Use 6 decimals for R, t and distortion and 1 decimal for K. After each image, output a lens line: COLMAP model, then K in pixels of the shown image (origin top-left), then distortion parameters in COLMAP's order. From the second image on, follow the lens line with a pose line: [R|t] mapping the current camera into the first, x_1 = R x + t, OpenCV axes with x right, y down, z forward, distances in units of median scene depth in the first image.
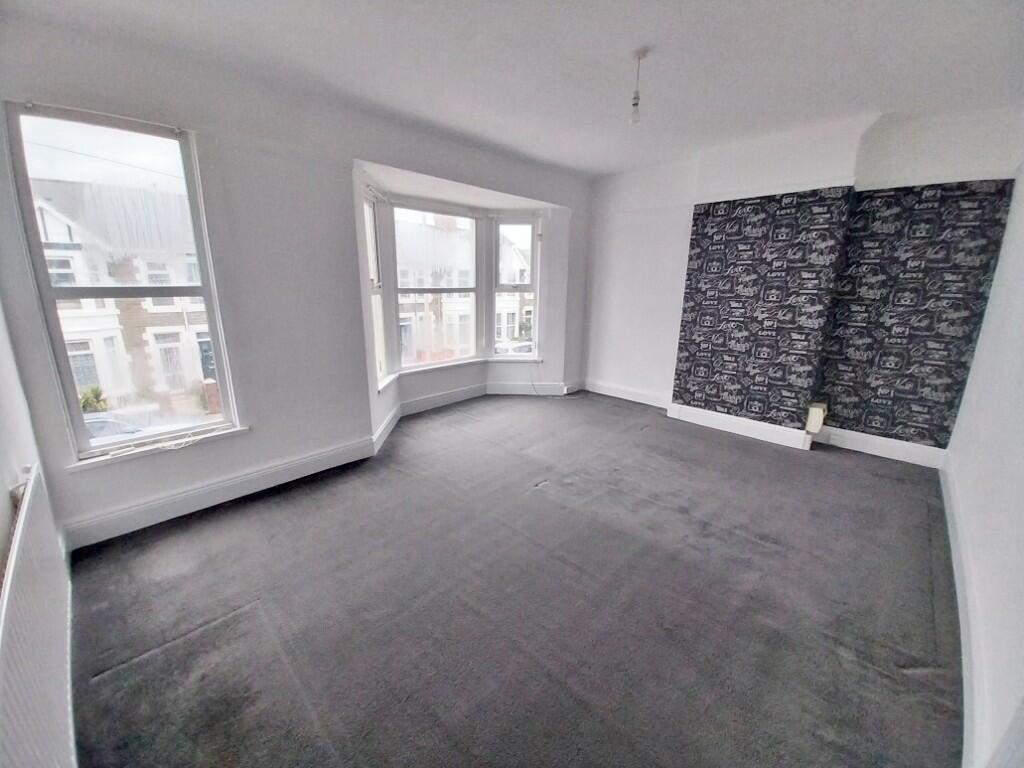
lens RADIAL K [[405.9, 0, 508.6], [0, 405.9, 381.6], [0, 0, 1]] dist [0.001607, -0.006320]
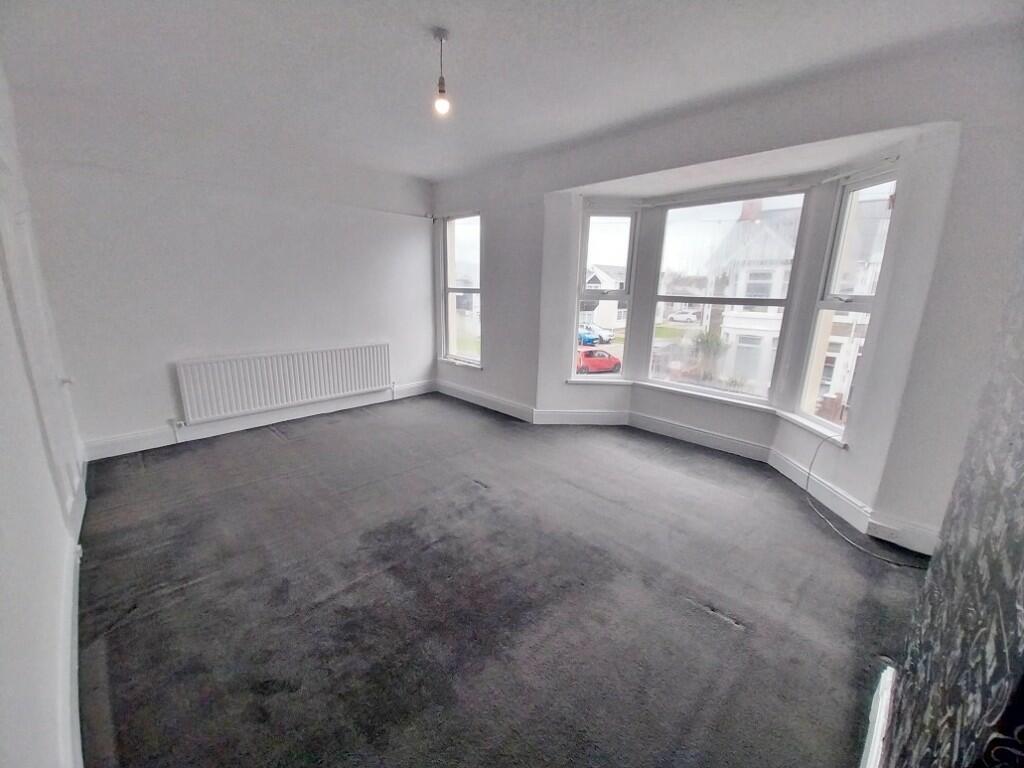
lens RADIAL K [[405.9, 0, 508.6], [0, 405.9, 382.1], [0, 0, 1]] dist [0.001607, -0.006320]
pose [[-0.033759, 0.224125, -0.973976, 0.598089], [-0.253533, 0.940733, 0.225263, -0.140448], [0.966737, 0.254540, 0.025064, 0.589303]]
